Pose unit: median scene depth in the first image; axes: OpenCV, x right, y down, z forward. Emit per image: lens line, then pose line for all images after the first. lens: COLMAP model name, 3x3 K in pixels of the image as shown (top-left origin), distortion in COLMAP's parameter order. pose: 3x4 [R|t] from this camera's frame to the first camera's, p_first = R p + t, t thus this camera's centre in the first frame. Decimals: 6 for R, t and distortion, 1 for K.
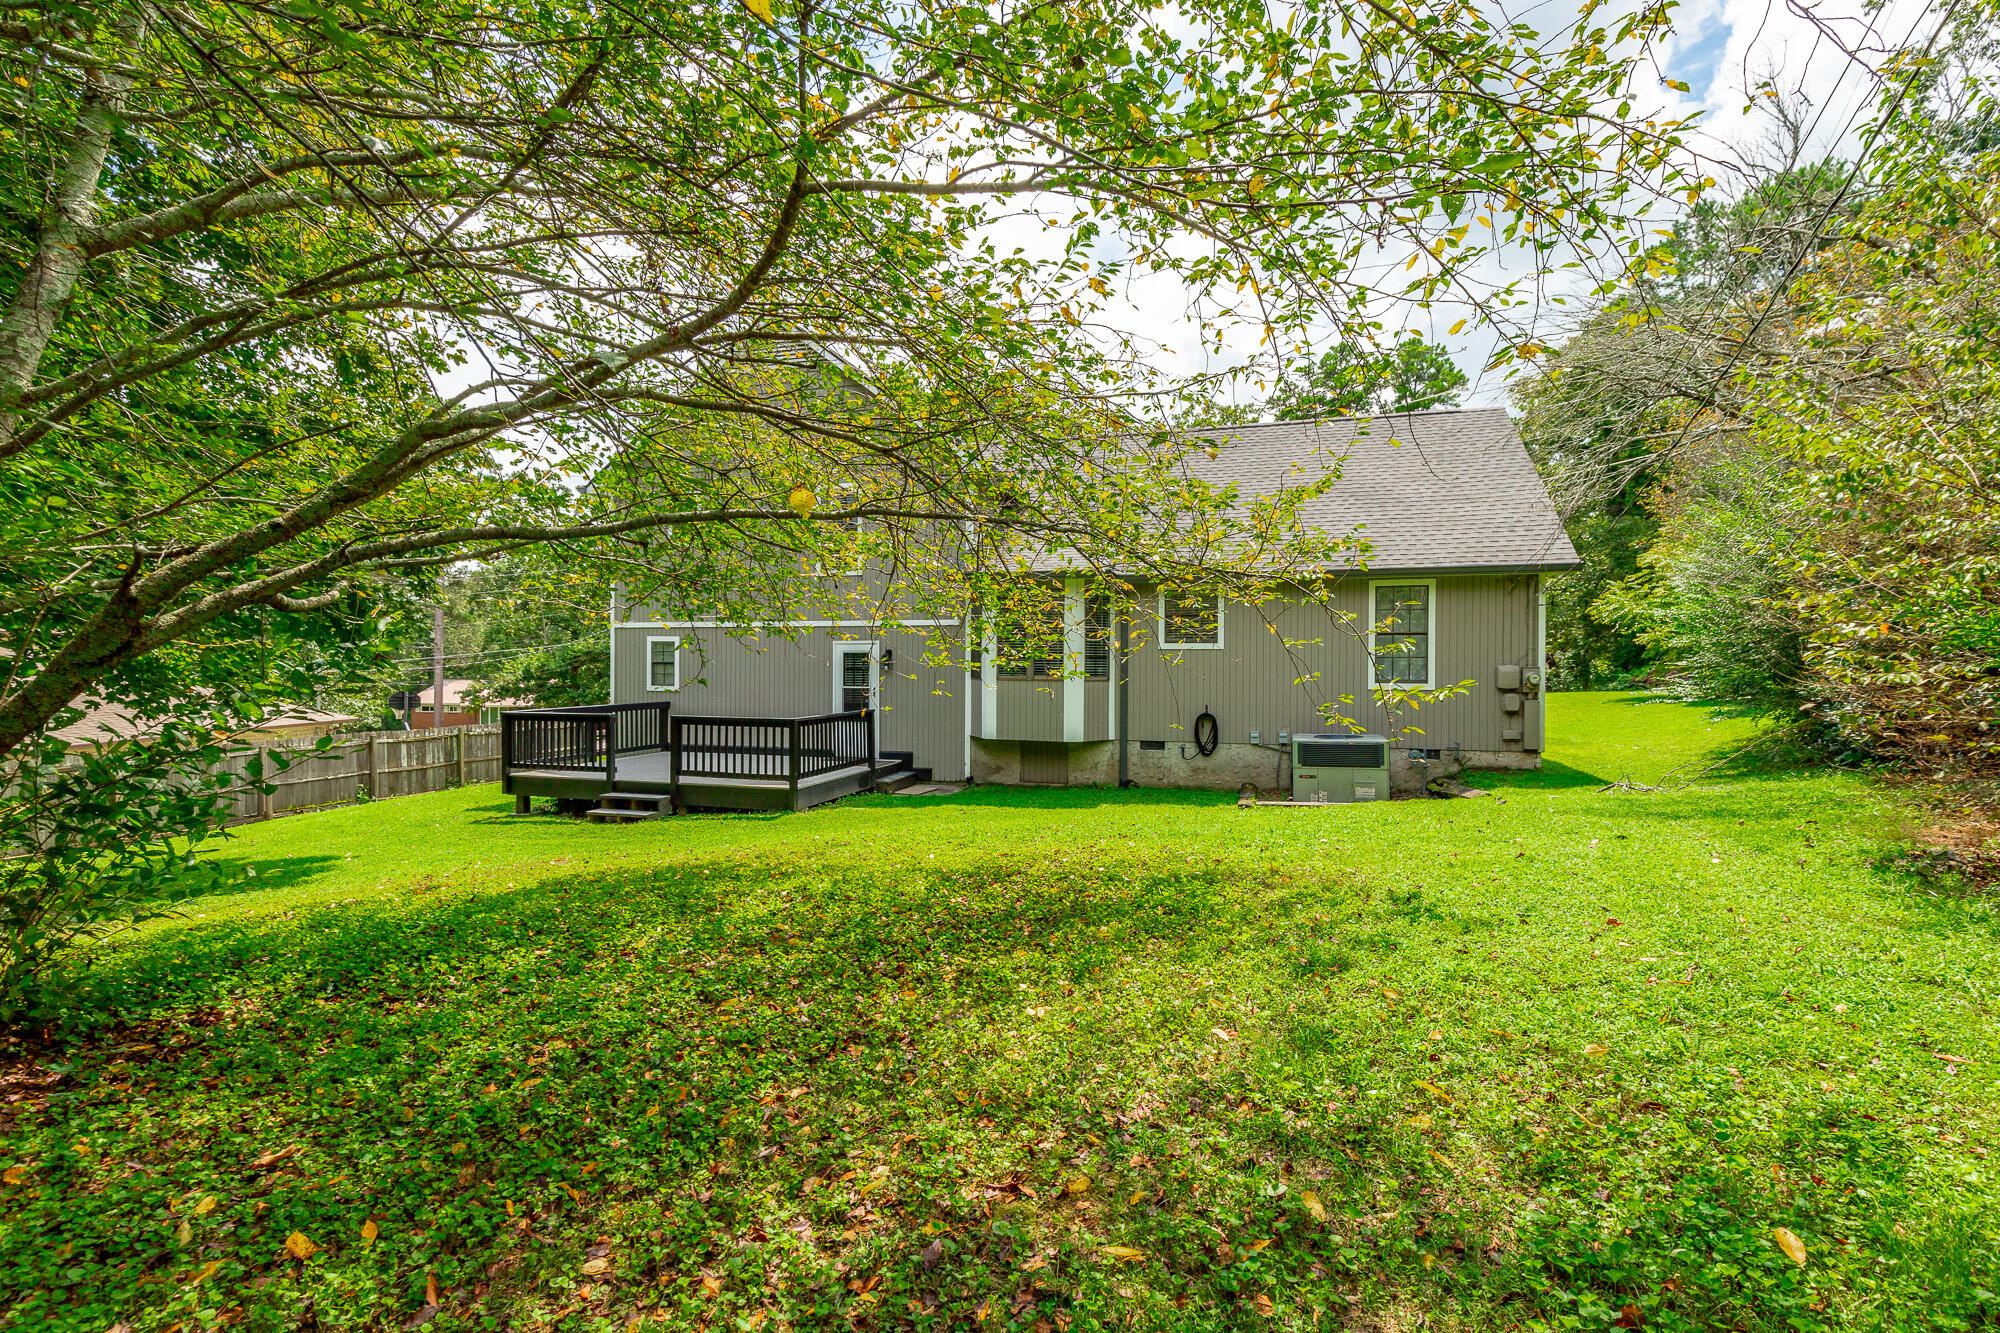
lens RADIAL K [[891.8, 0, 1006.7], [0, 891.8, 655.8], [0, 0, 1]] dist [-0.001164, 0.000660]
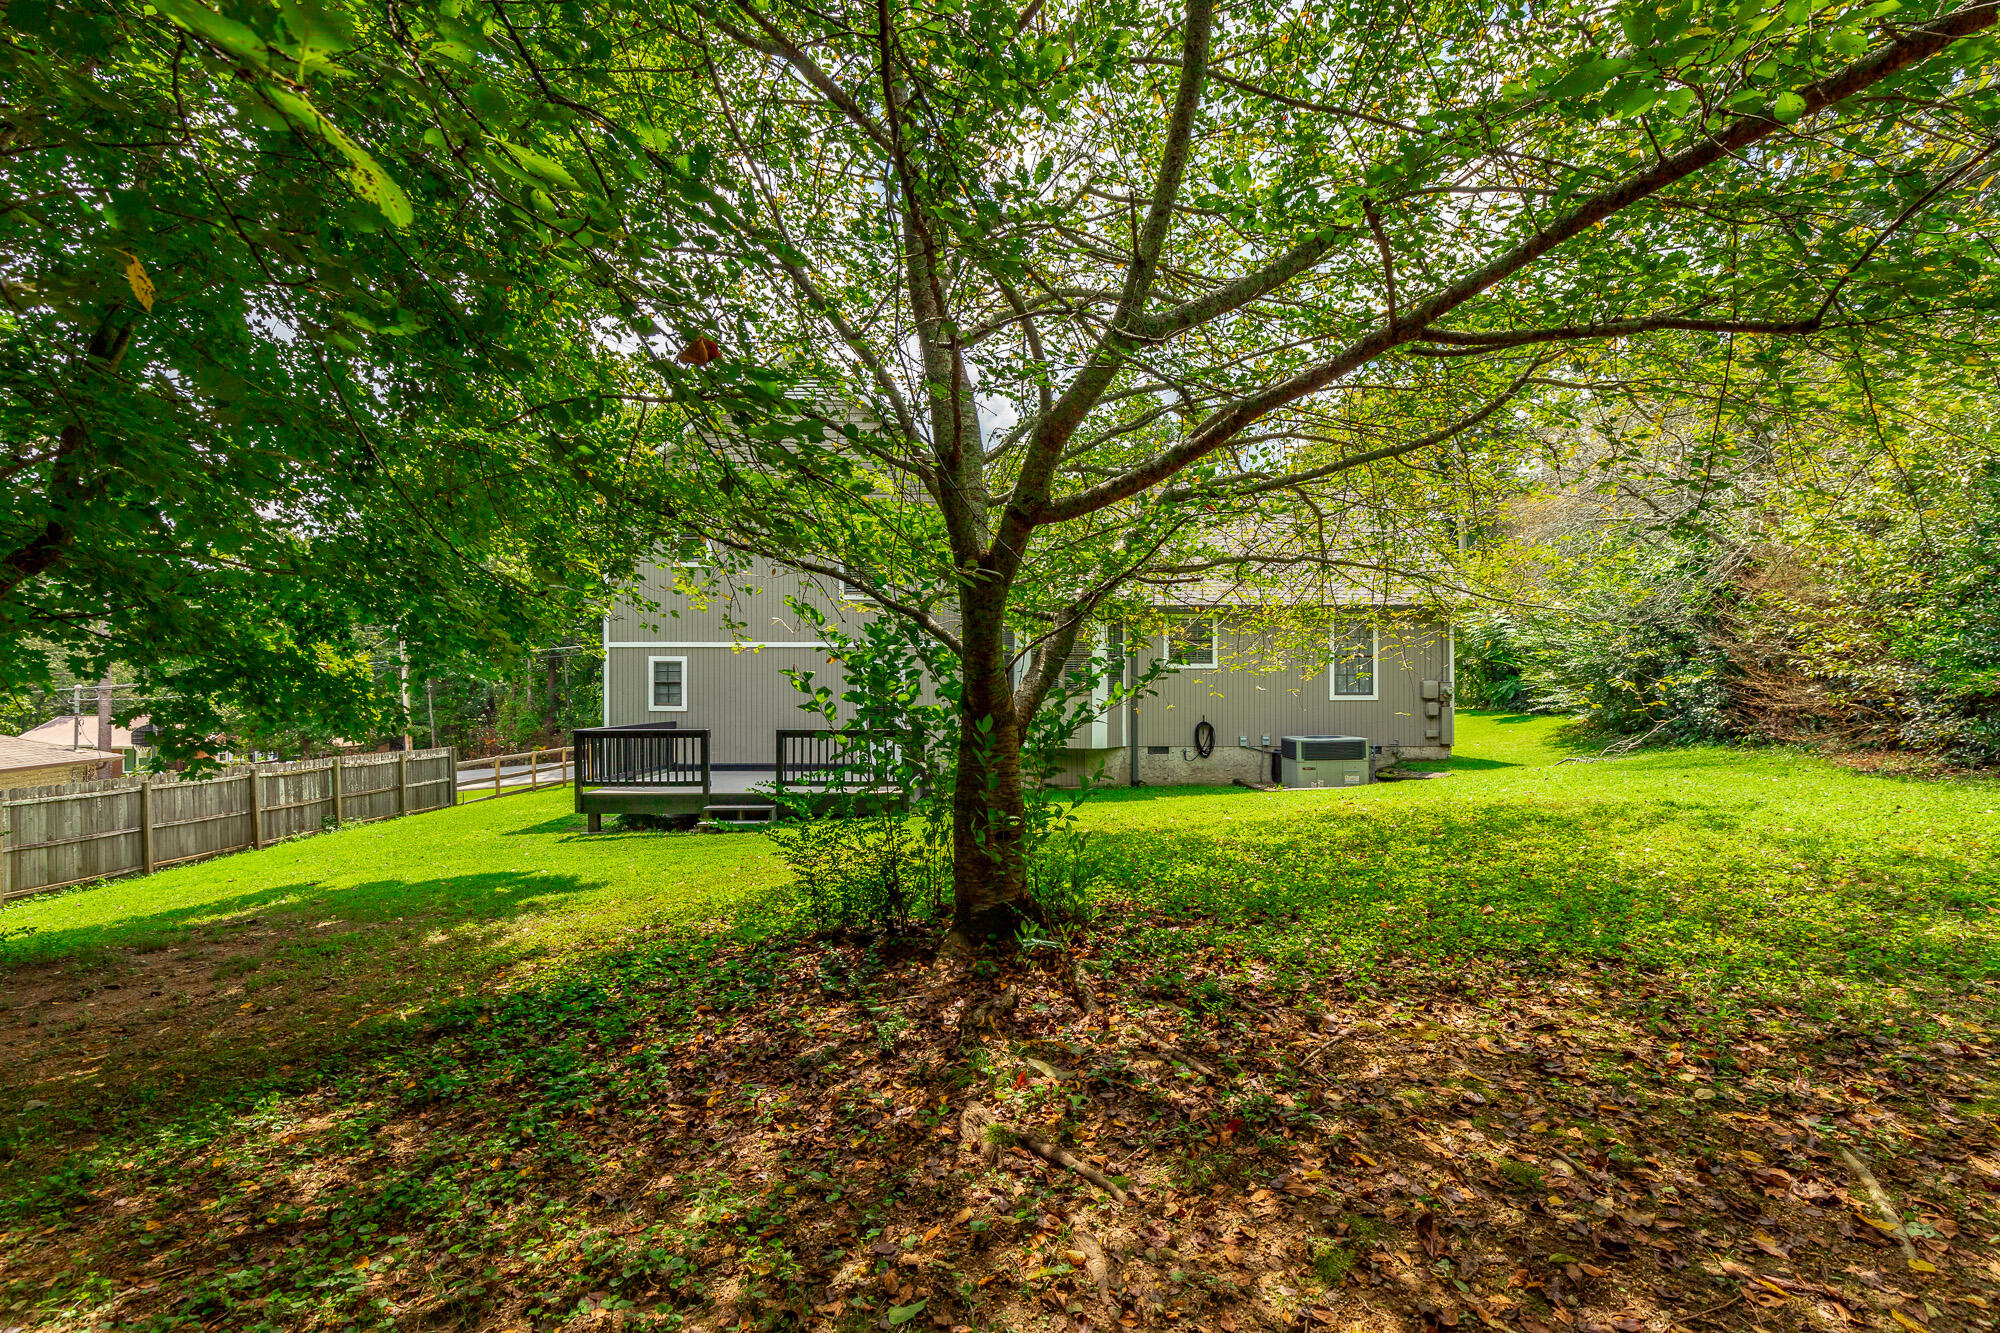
lens RADIAL K [[897.9, 0, 1008.0], [0, 897.9, 680.5], [0, 0, 1]] dist [0.003991, 0.000214]
pose [[0.958644, -0.001280, 0.284607, -0.375168], [0.002879, 0.999982, -0.005198, 0.014049], [-0.284595, 0.005803, 0.958630, -0.085462]]
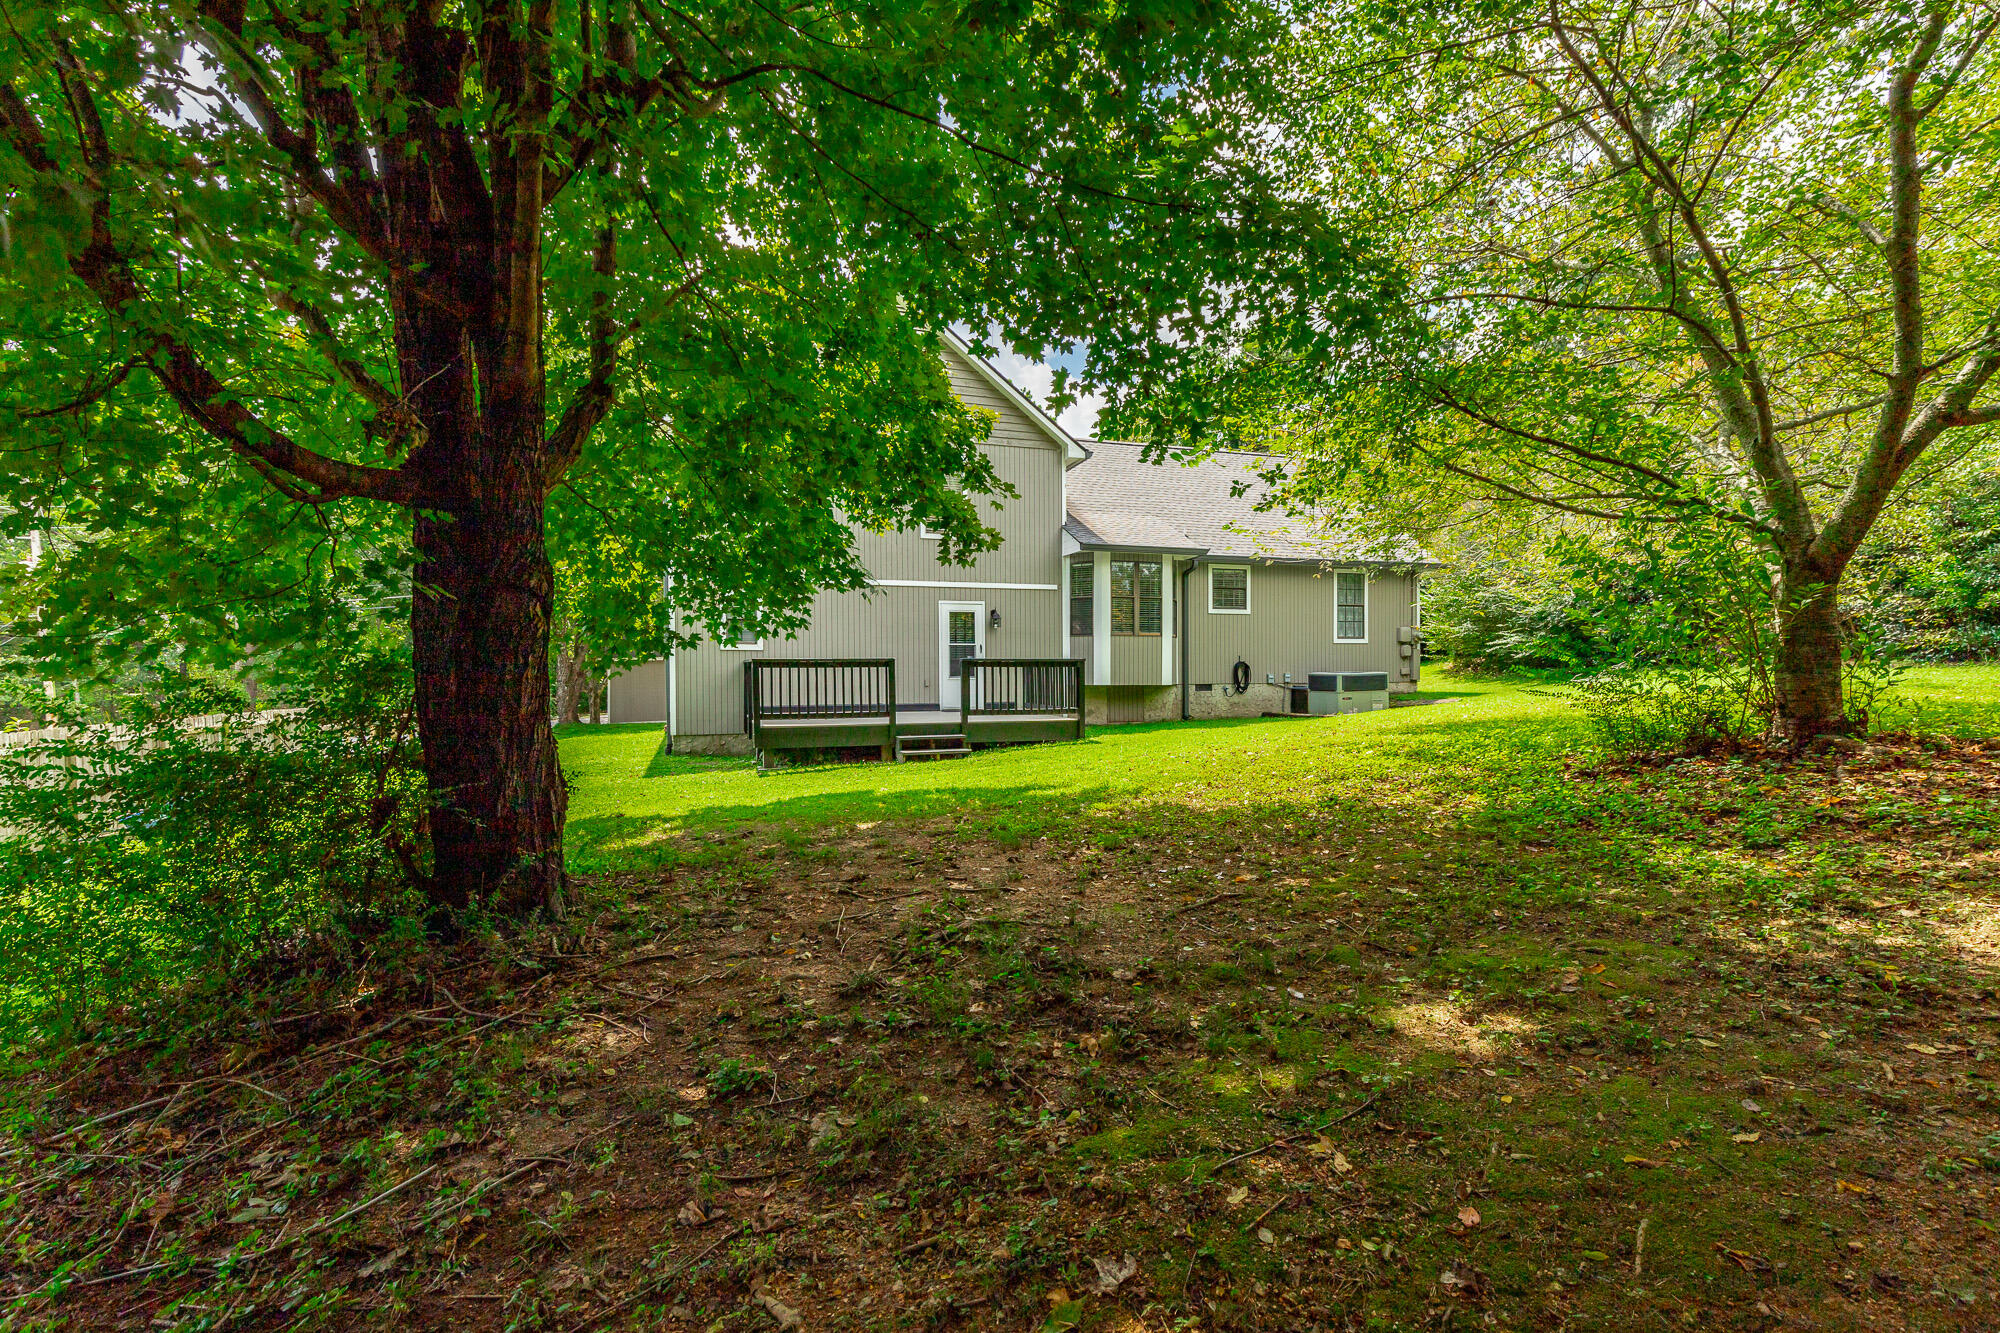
lens RADIAL K [[917.6, 0, 1000.0], [0, 917.6, 666.5], [0, 0, 1]] dist [-0.001045, 0.000016]
pose [[0.816486, -0.004767, 0.577345, -0.876913], [0.002303, 0.999985, 0.004999, 0.064124], [-0.577360, -0.002752, 0.816485, 0.078276]]
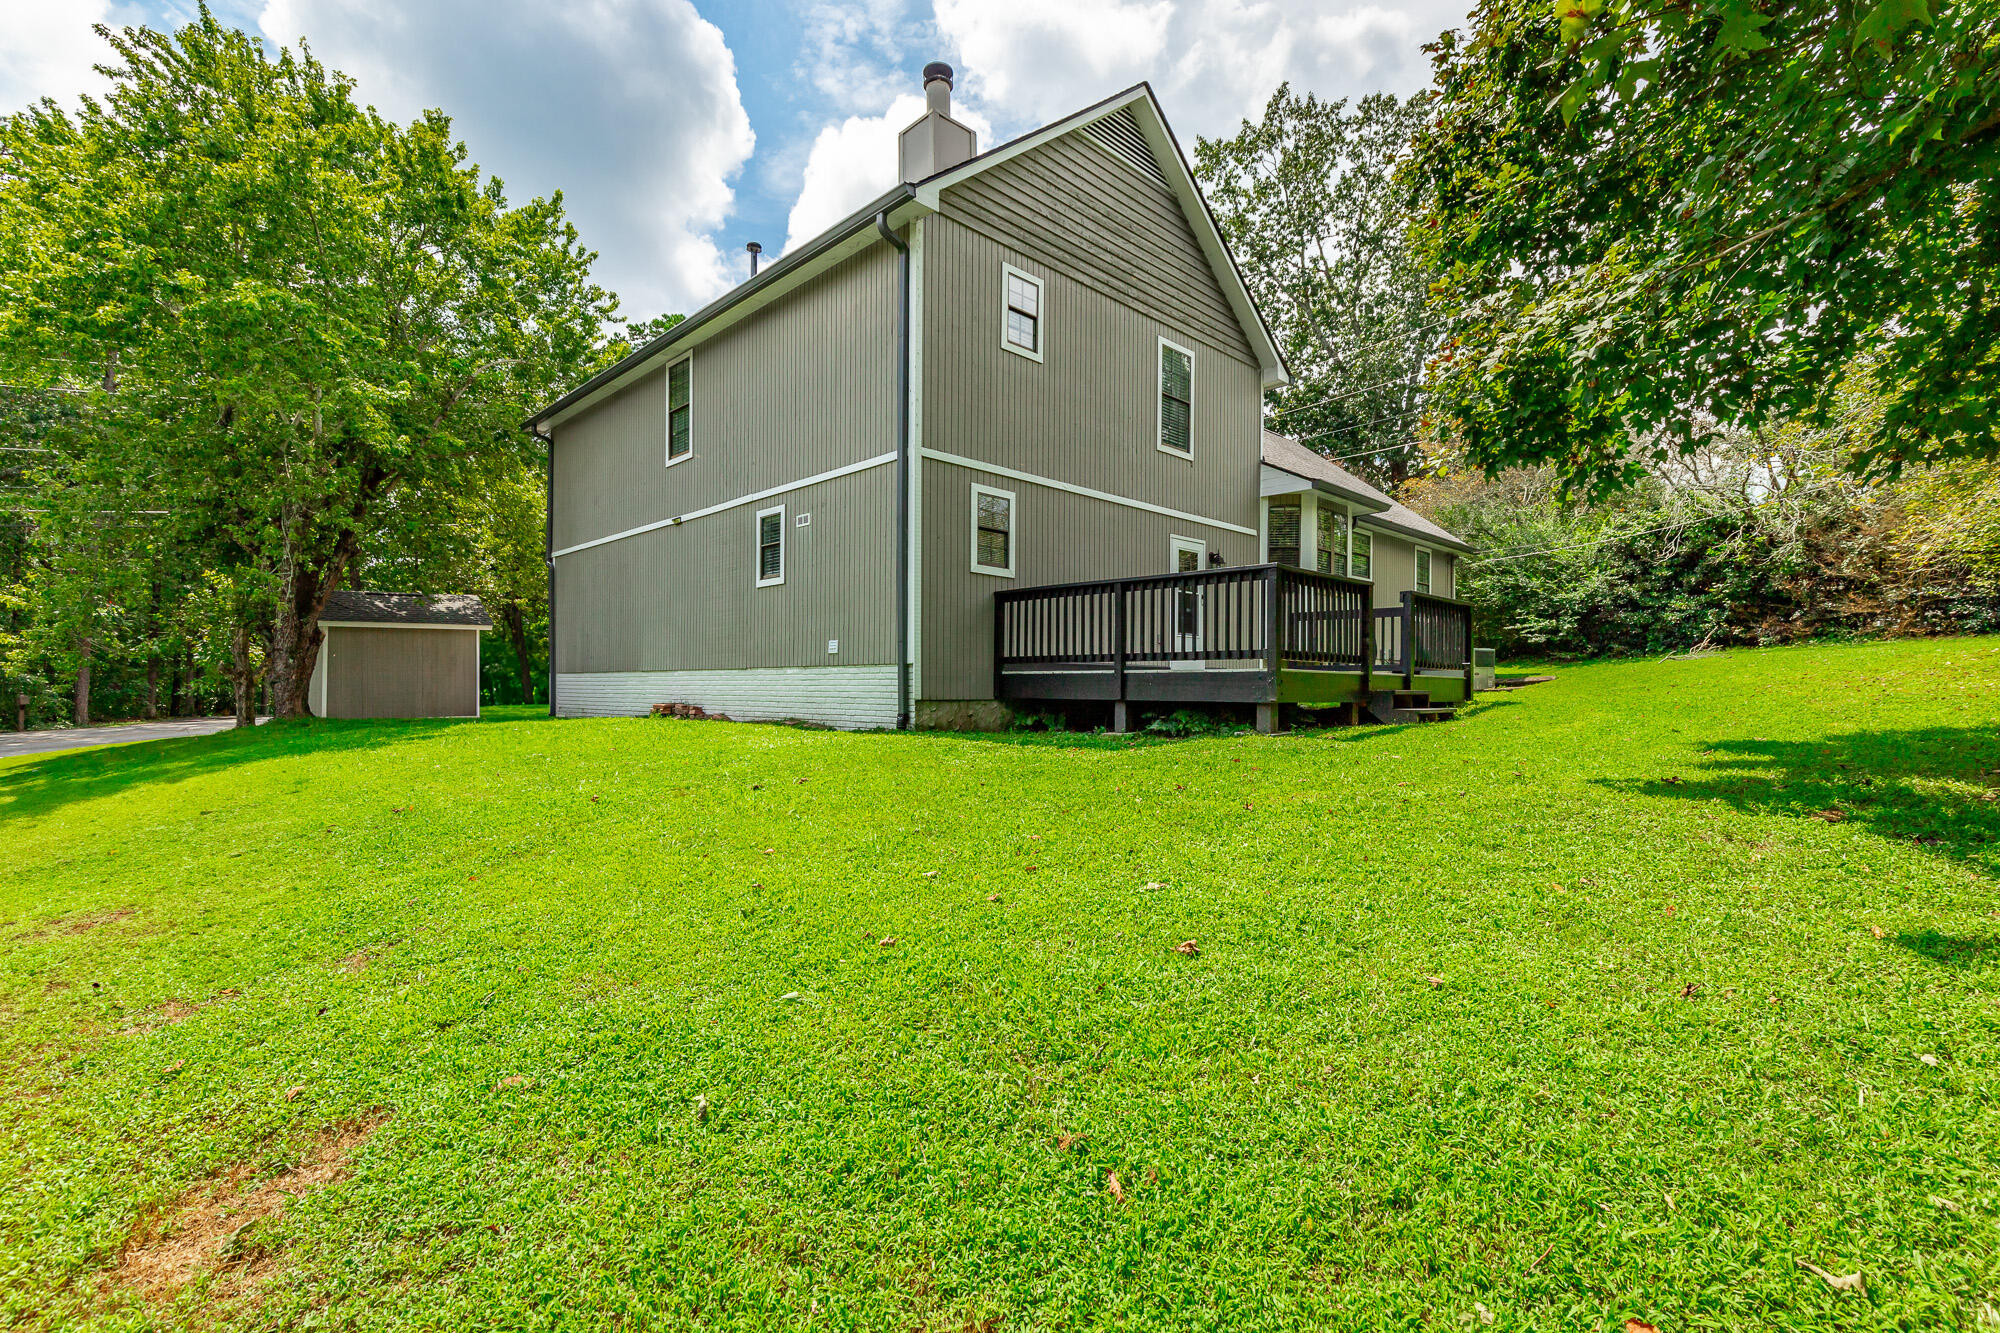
lens RADIAL K [[897.9, 0, 1008.0], [0, 897.9, 680.5], [0, 0, 1]] dist [0.003991, 0.000214]
pose [[0.473368, 0.007150, 0.880835, -1.138323], [-0.007062, 0.999966, -0.004322, 0.140537], [-0.880836, -0.004175, 0.473403, 0.850316]]
